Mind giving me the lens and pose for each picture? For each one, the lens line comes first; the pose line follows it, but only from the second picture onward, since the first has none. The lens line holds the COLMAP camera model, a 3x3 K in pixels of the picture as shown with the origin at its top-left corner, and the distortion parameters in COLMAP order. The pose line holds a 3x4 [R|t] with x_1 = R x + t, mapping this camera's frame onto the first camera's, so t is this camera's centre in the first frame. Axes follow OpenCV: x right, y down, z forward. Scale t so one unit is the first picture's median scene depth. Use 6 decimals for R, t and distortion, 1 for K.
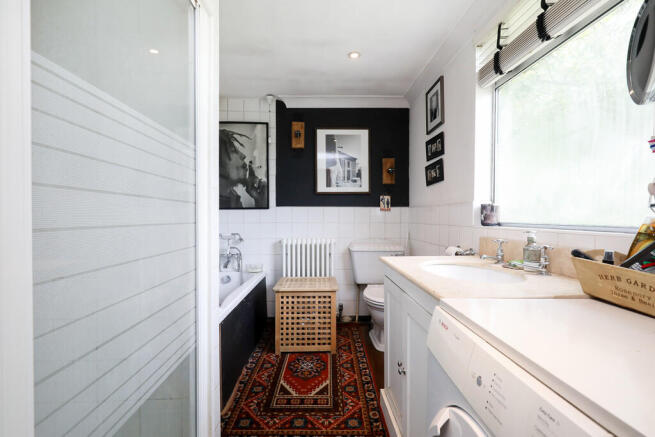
lens RADIAL K [[292.7, 0, 332.6], [0, 292.7, 218.7], [0, 0, 1]] dist [0.003258, 0.000433]
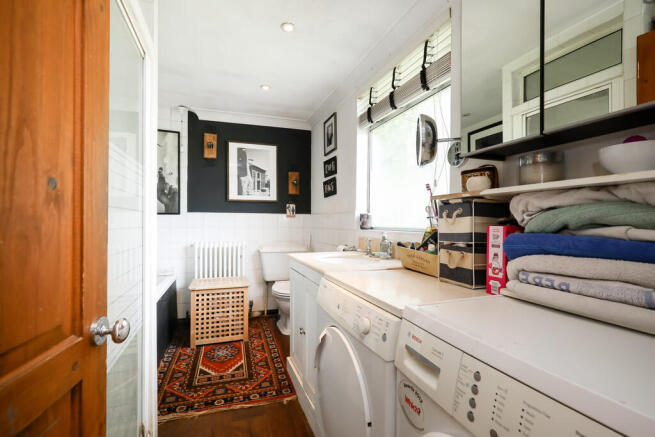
lens RADIAL K [[292.7, 0, 331.0], [0, 292.7, 221.8], [0, 0, 1]] dist [0.003258, 0.000433]
pose [[0.950616, 0.004055, 0.310342, -0.038734], [-0.002022, 0.999974, -0.006872, -0.001159], [-0.310362, 0.005905, 0.950600, -0.202930]]
